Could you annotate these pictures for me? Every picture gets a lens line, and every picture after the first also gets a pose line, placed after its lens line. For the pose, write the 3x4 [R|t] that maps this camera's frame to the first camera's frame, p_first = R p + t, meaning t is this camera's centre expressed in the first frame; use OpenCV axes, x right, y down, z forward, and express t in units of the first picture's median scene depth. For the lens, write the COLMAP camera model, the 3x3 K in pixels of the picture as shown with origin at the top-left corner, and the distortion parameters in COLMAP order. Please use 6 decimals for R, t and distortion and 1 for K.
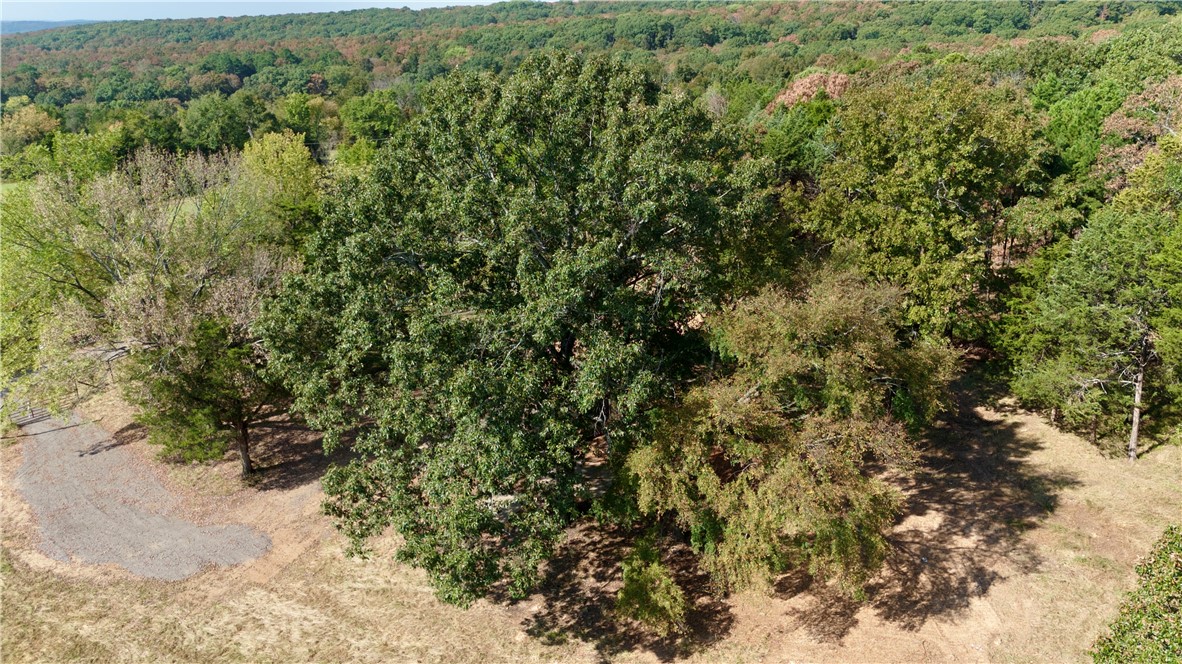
lens RADIAL K [[864.4, 0, 591.0], [0, 864.4, 332.0], [0, 0, 1]] dist [0.051444, -0.054968]
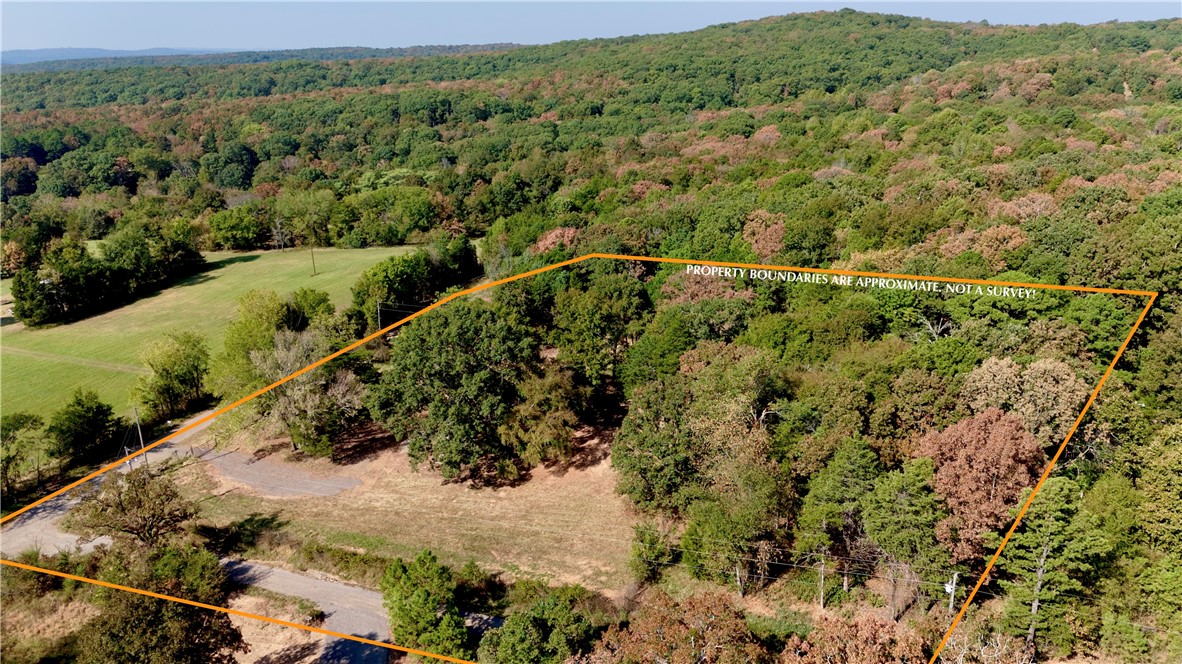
lens RADIAL K [[864.4, 0, 591.0], [0, 864.4, 332.0], [0, 0, 1]] dist [0.051444, -0.054968]
pose [[0.967924, -0.078771, 0.238577, -0.059400], [0.086099, 0.996077, -0.020434, -0.020872], [-0.236031, 0.040320, 0.970909, -0.373924]]
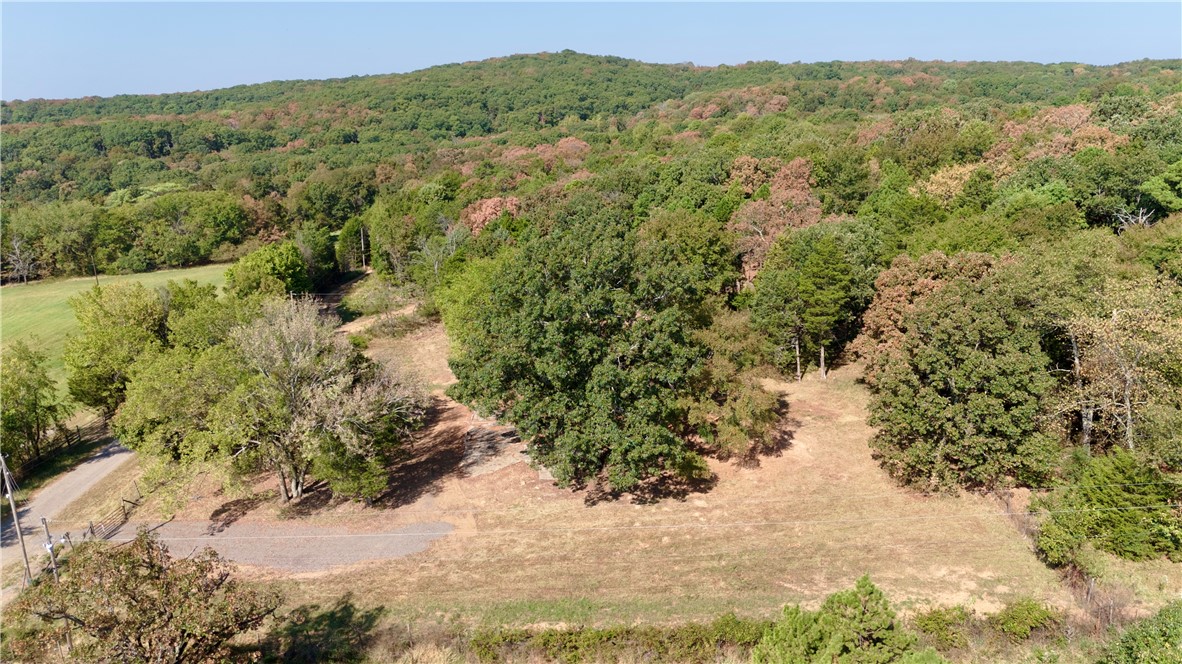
lens RADIAL K [[864.4, 0, 591.0], [0, 864.4, 332.0], [0, 0, 1]] dist [0.051444, -0.054968]
pose [[0.826042, -0.148434, 0.543711, -0.204252], [0.200350, 0.979021, -0.037111, 0.000979], [-0.526796, 0.139587, 0.838452, -0.115784]]
